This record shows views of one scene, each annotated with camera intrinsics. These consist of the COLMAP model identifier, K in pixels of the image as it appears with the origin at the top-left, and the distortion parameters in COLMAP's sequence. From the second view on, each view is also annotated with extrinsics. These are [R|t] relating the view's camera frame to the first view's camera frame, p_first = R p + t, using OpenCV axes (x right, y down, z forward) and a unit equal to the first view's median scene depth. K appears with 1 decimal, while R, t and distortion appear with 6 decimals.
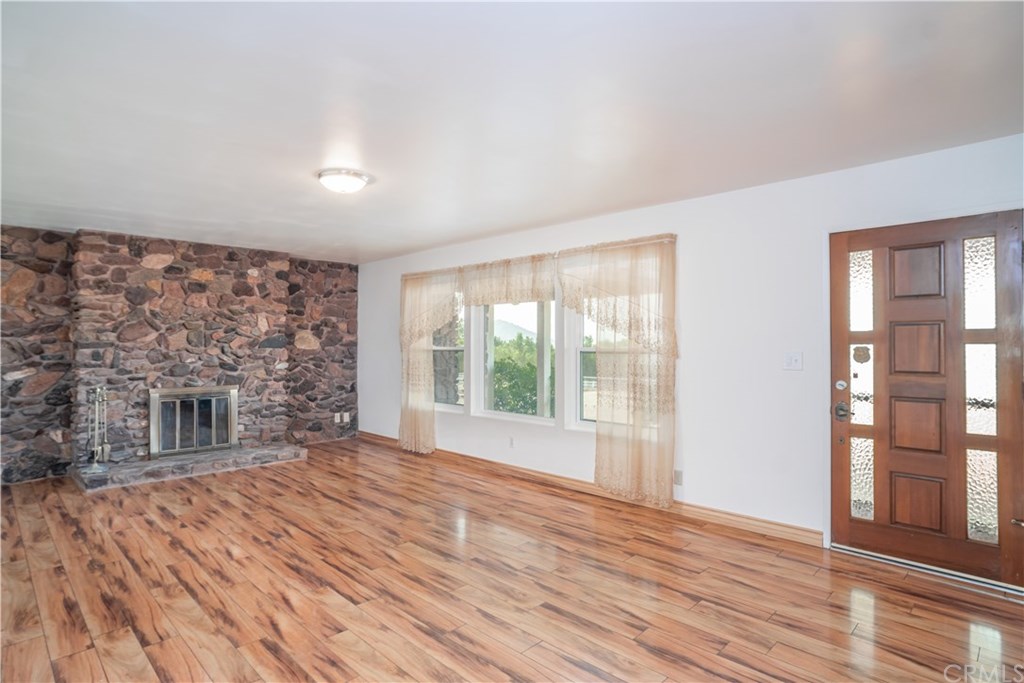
lens RADIAL K [[533.1, 0, 514.9], [0, 533.1, 339.9], [0, 0, 1]] dist [-0.053800, 0.018108]
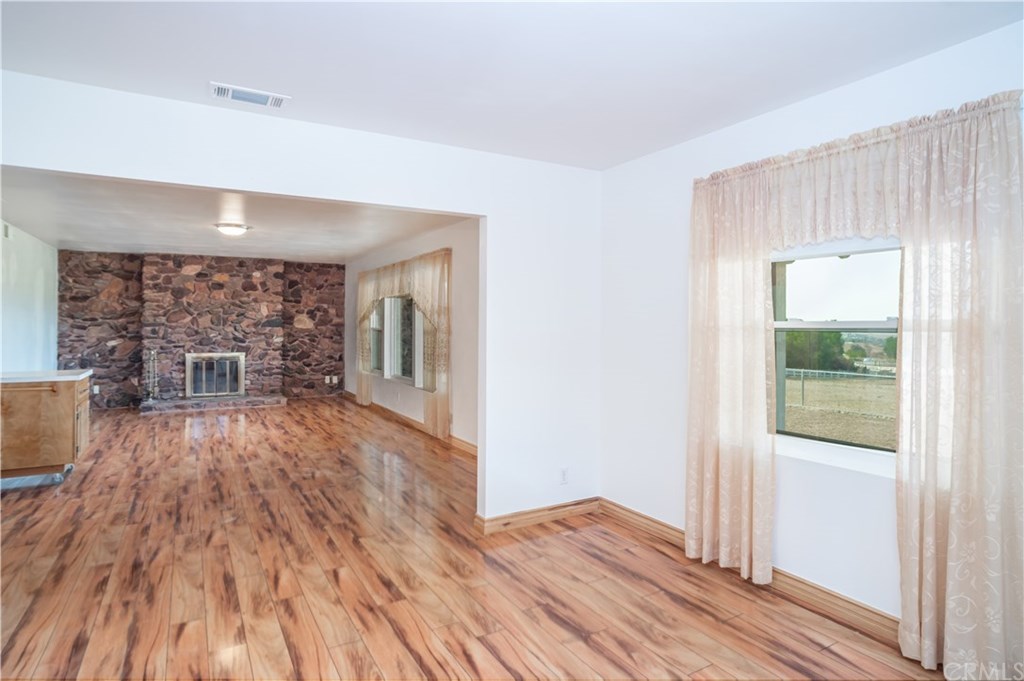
lens RADIAL K [[533.1, 0, 487.7], [0, 533.1, 324.8], [0, 0, 1]] dist [-0.053800, 0.018108]
pose [[0.963936, 0.002718, -0.266119, 0.607818], [-0.000712, 0.999971, 0.007634, -0.002954], [0.266132, -0.007169, 0.963910, -0.272653]]
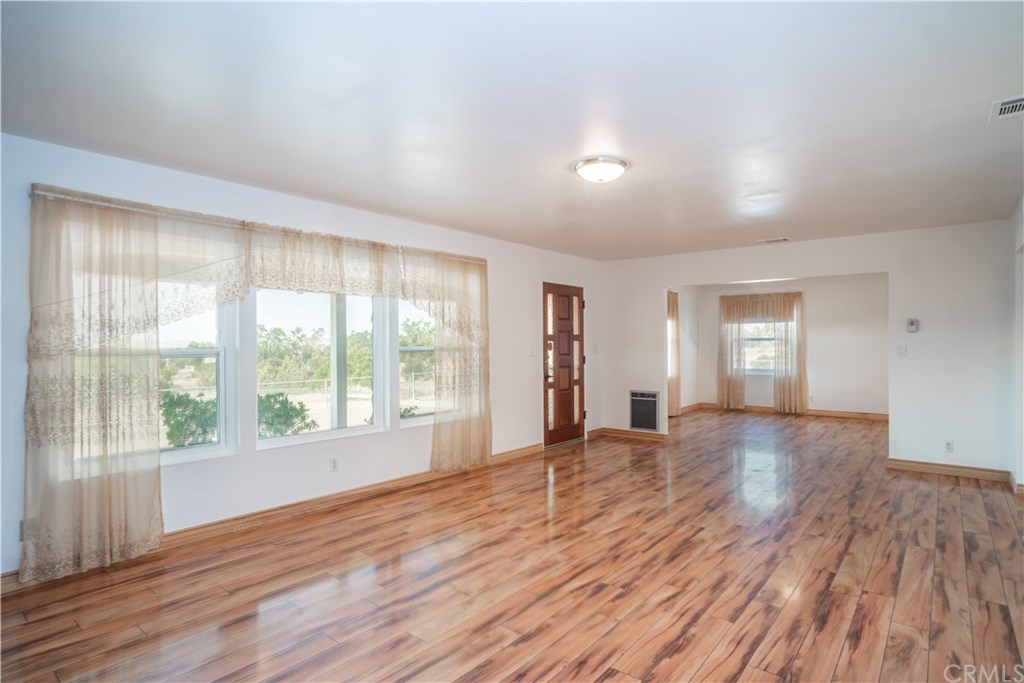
lens RADIAL K [[533.1, 0, 504.4], [0, 533.1, 350.1], [0, 0, 1]] dist [-0.053800, 0.018108]
pose [[-0.059755, -0.022192, 0.997966, -0.825446], [-0.006435, 0.999741, 0.021847, -0.000802], [-0.998192, -0.005116, -0.059883, 0.801129]]
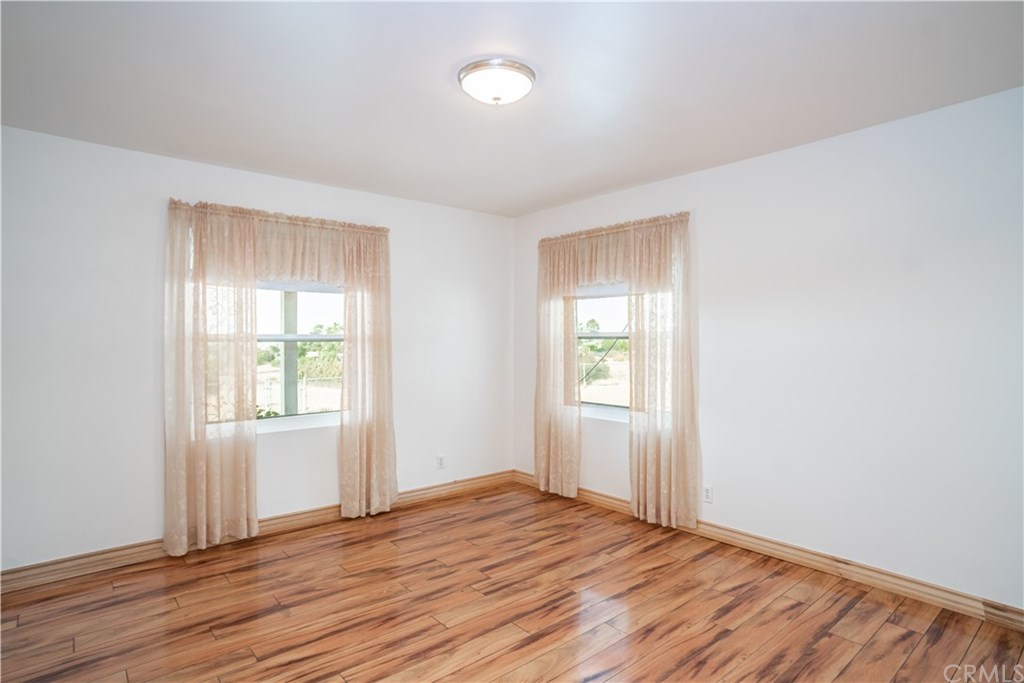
lens RADIAL K [[533.1, 0, 508.0], [0, 533.1, 333.5], [0, 0, 1]] dist [-0.053800, 0.018108]
pose [[0.114436, 0.003220, 0.993425, 0.136615], [-0.007911, 0.999966, -0.002330, -0.003685], [-0.993399, -0.007592, 0.114458, -0.117115]]
